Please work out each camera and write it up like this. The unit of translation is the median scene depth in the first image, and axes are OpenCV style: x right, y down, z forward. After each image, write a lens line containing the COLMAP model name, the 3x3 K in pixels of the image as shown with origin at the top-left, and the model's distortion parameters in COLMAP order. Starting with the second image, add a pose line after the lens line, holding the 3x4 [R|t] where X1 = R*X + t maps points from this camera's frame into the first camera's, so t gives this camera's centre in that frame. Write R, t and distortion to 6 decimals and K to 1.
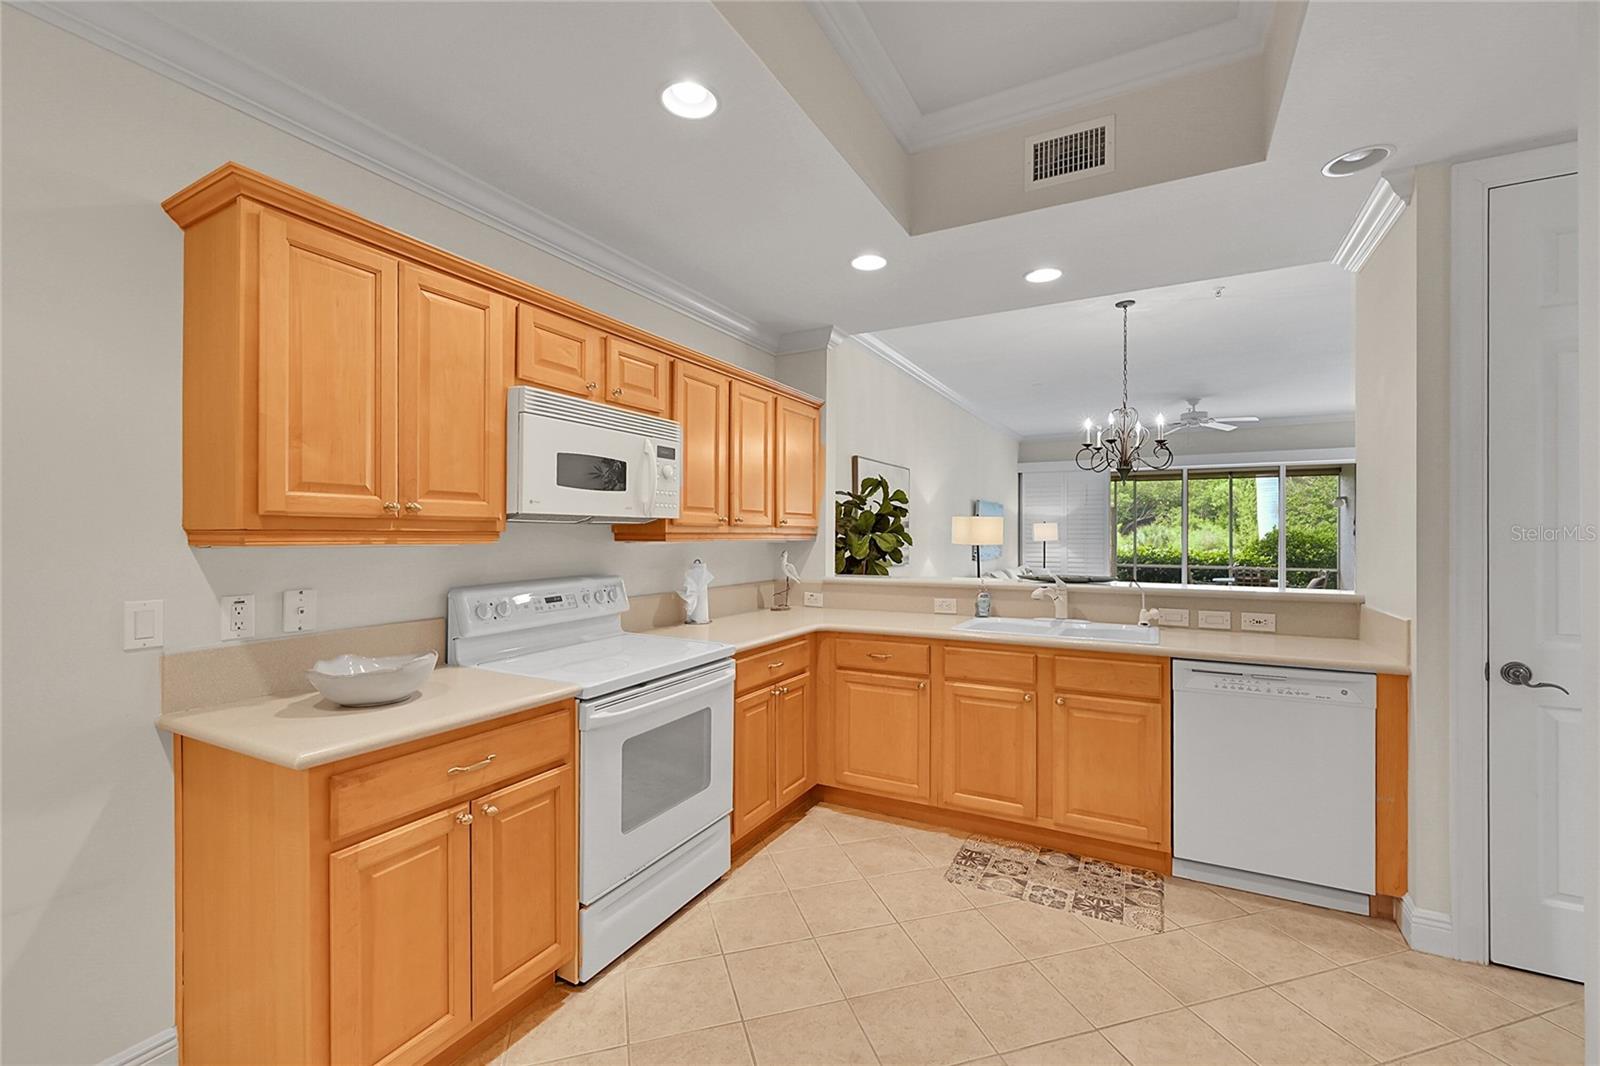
lens RADIAL K [[659.2, 0, 800.0], [0, 659.2, 533.0], [0, 0, 1]] dist [0.000294, 0.000039]
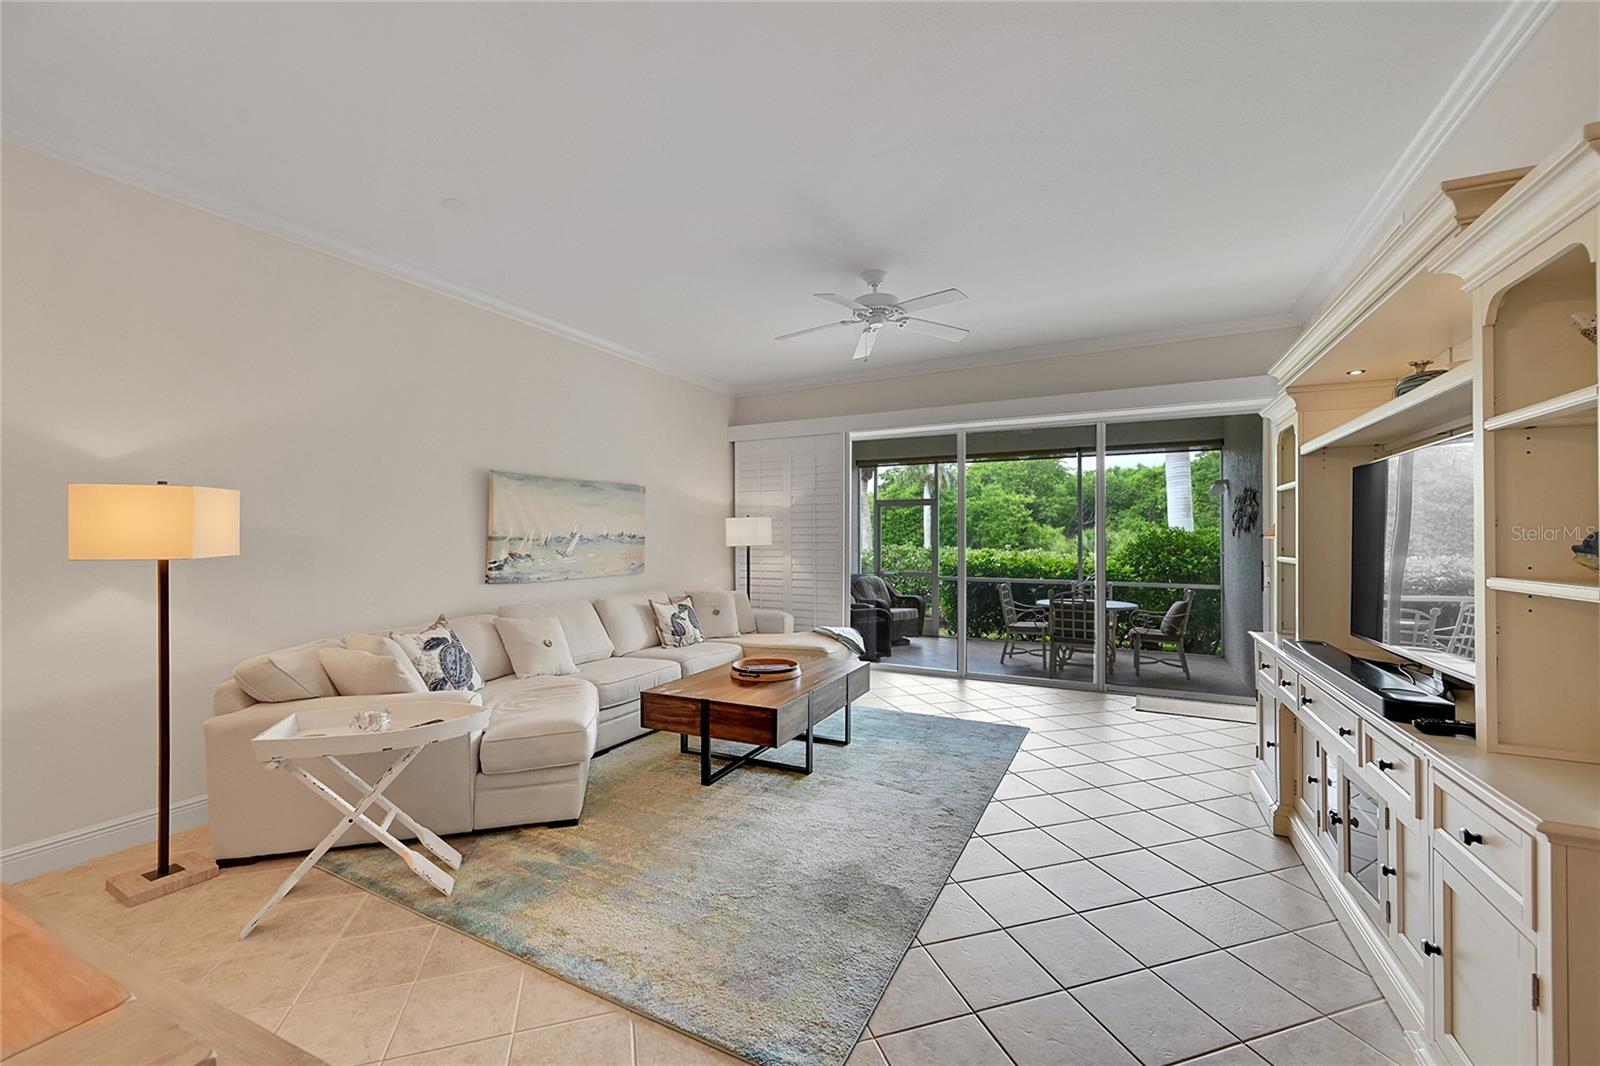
lens RADIAL K [[657.8, 0, 769.5], [0, 657.8, 534.6], [0, 0, 1]] dist [-0.000751, 0.000071]
pose [[0.999887, -0.000718, 0.015031, 0.377164], [0.000762, 0.999996, -0.002864, 0.003283], [-0.015029, 0.002875, 0.999883, 0.360296]]
